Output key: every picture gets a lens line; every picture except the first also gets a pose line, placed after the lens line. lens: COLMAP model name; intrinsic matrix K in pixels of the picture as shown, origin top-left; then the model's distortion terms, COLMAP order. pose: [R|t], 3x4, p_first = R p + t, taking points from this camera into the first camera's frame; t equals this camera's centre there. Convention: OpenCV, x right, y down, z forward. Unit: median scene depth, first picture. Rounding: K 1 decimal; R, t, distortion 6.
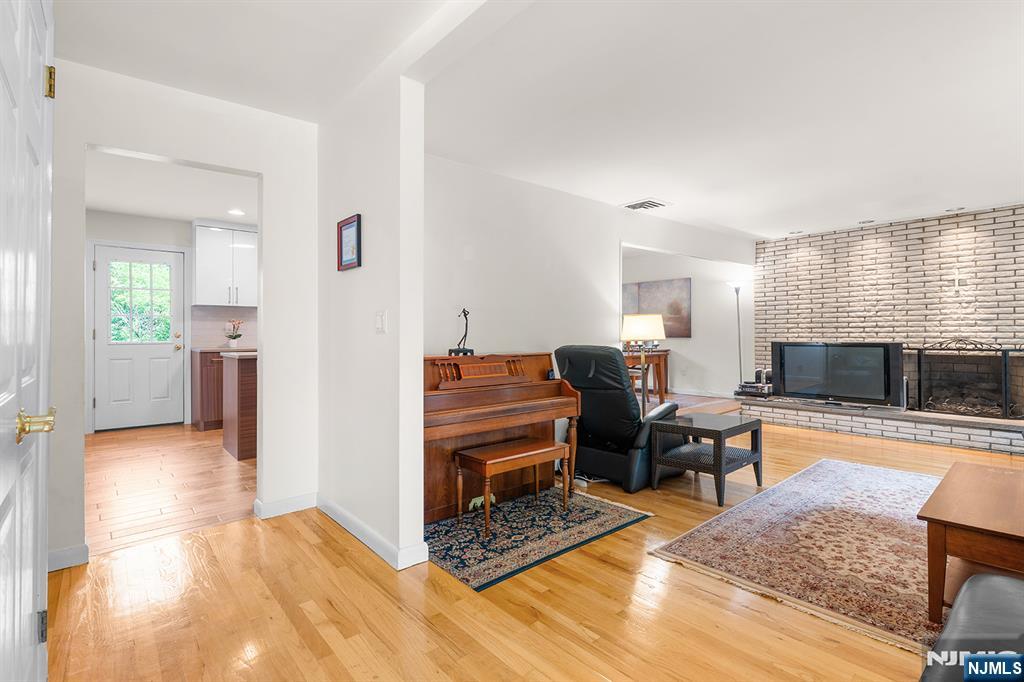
lens RADIAL K [[484.1, 0, 517.8], [0, 484.1, 334.5], [0, 0, 1]] dist [-0.001804, -0.000475]
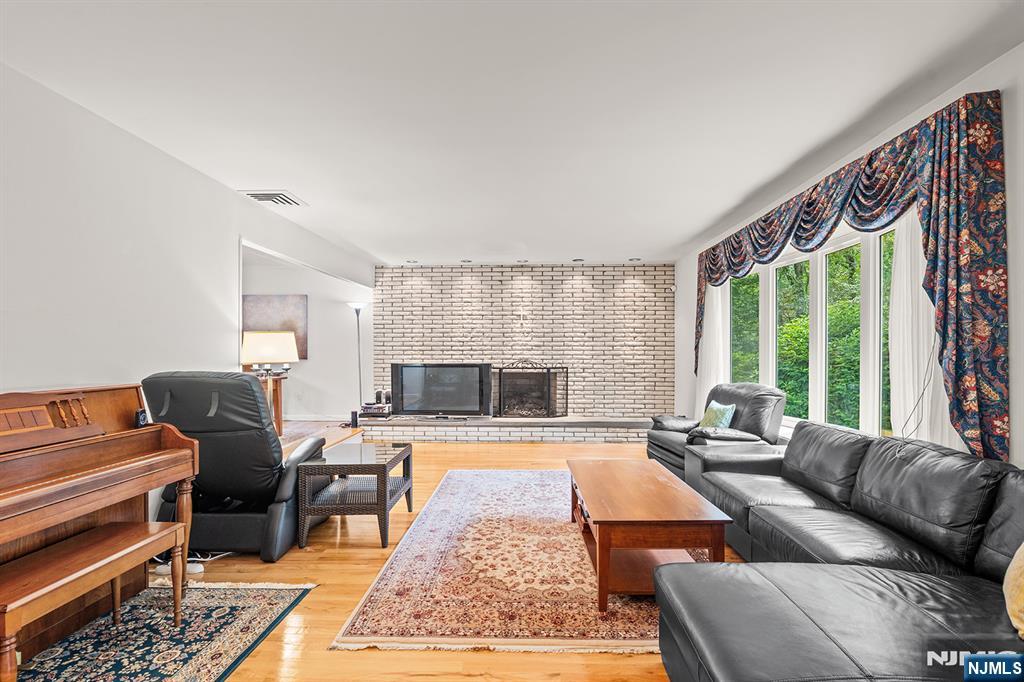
lens RADIAL K [[462.9, 0, 511.0], [0, 462.9, 359.7], [0, 0, 1]] dist [-0.007382, 0.002055]
pose [[0.688803, -0.003019, 0.724942, -0.035137], [-0.002919, 0.999972, 0.006938, -0.000989], [-0.724942, -0.006895, 0.688775, 0.205982]]
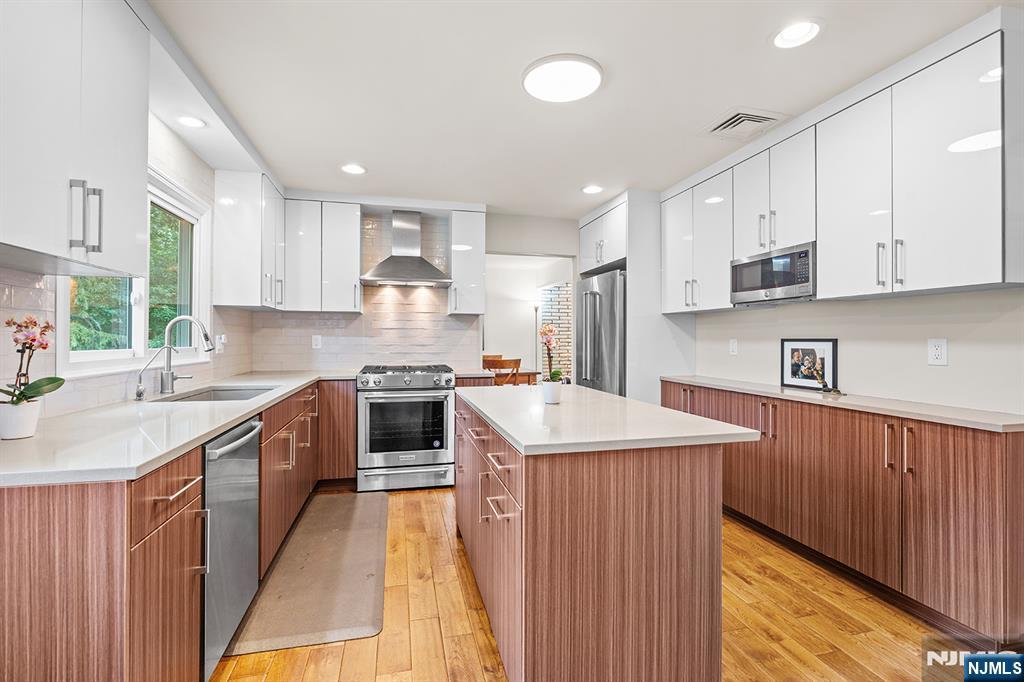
lens RADIAL K [[462.9, 0, 509.6], [0, 462.9, 336.6], [0, 0, 1]] dist [-0.007382, 0.002055]
pose [[0.454080, 0.008326, 0.890922, -0.984820], [-0.000860, 0.999960, -0.008906, -0.028308], [-0.890960, 0.003278, 0.454069, 1.000059]]
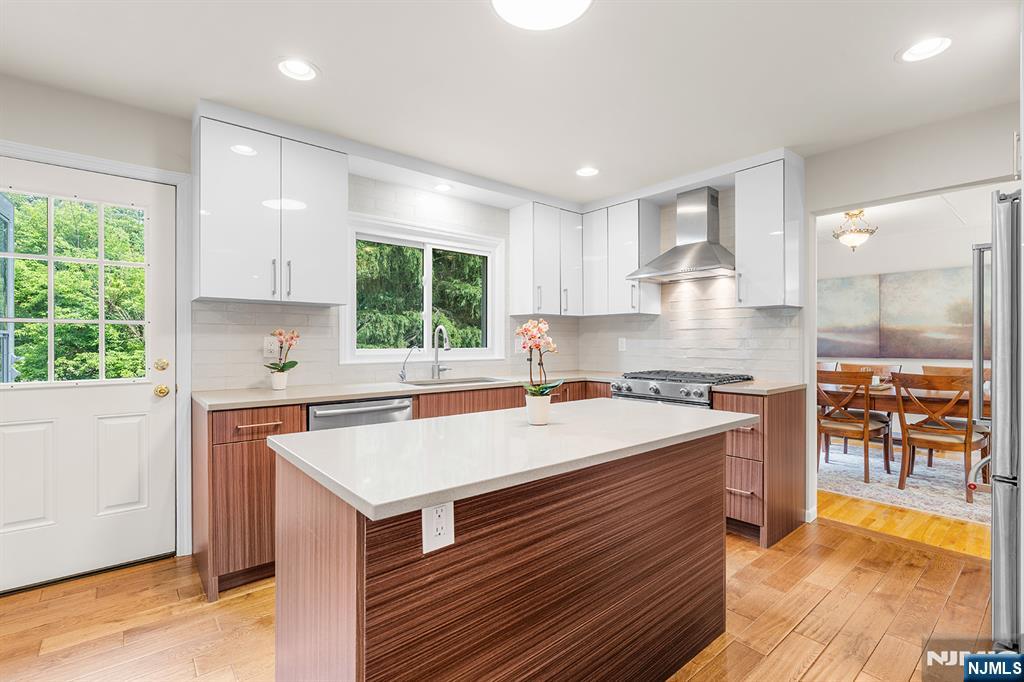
lens RADIAL K [[462.9, 0, 509.6], [0, 462.9, 344.3], [0, 0, 1]] dist [-0.007382, 0.002055]
pose [[0.999773, 0.002505, -0.021163, -0.511331], [-0.002467, 0.999995, 0.001782, -0.027055], [0.021167, -0.001729, 0.999774, 0.798002]]
